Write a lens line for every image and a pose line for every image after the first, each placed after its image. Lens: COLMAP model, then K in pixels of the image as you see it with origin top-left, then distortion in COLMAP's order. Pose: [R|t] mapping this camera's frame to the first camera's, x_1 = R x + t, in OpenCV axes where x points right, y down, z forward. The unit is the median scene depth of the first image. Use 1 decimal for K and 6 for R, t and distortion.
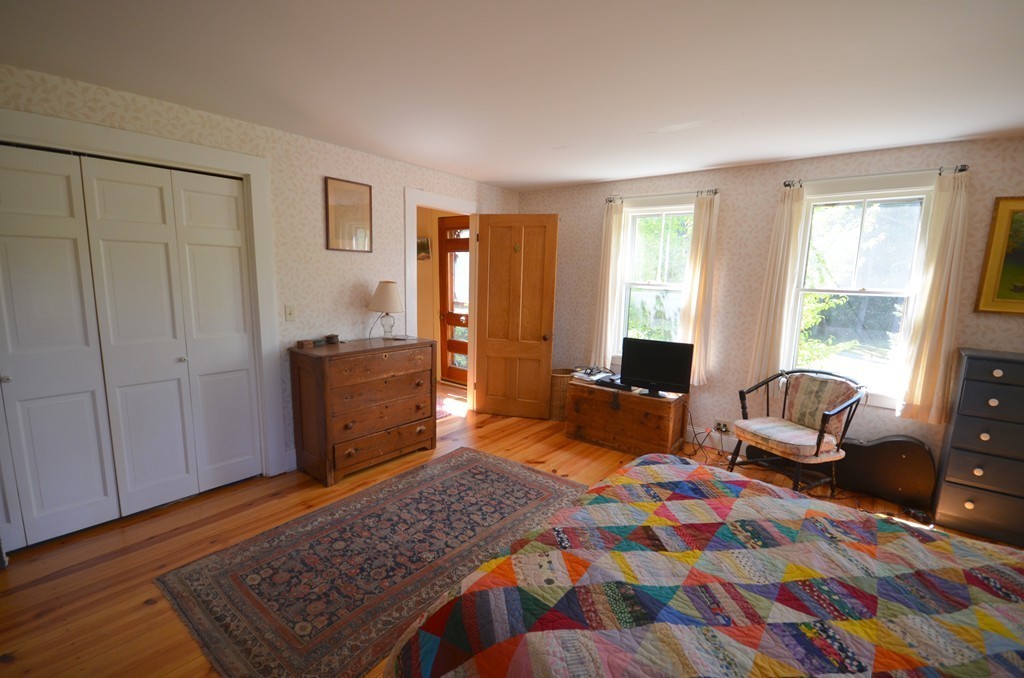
lens RADIAL K [[450.2, 0, 512.5], [0, 450.2, 343.2], [0, 0, 1]] dist [0.000509, -0.000060]
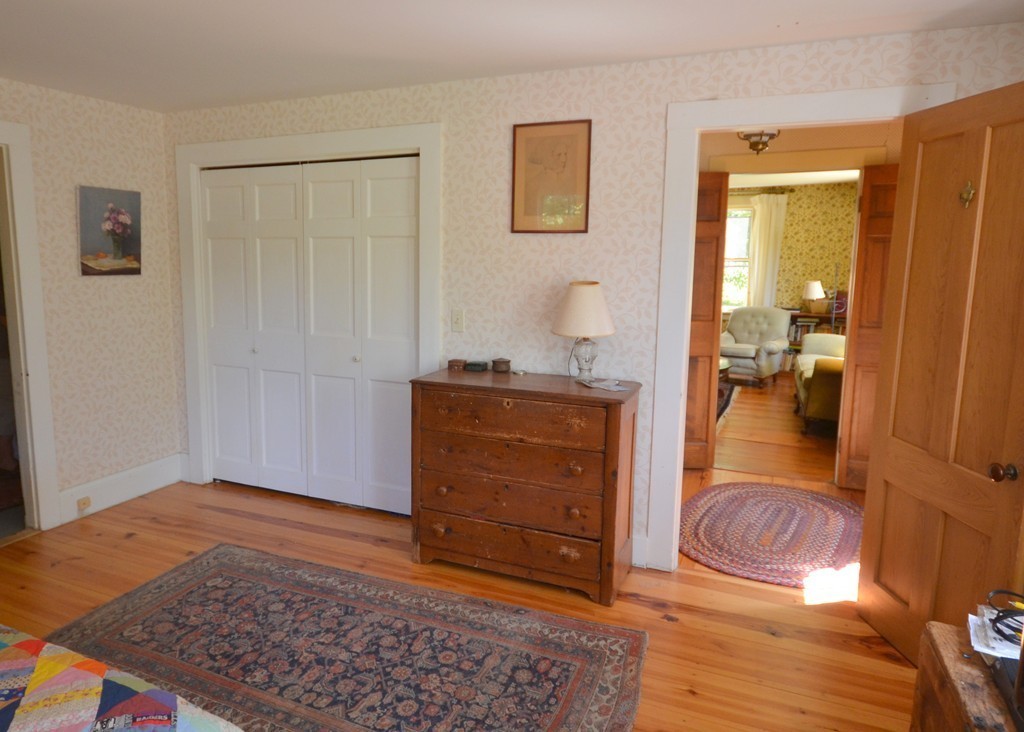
lens RADIAL K [[694.8, 0, 418.3], [0, 694.8, 352.5], [0, 0, 1]] dist [-0.007471, 0.001849]
pose [[0.222608, 0.114496, -0.968161, 0.619010], [-0.151083, 0.985134, 0.081765, -0.101655], [0.963130, 0.128071, 0.236597, 0.684656]]
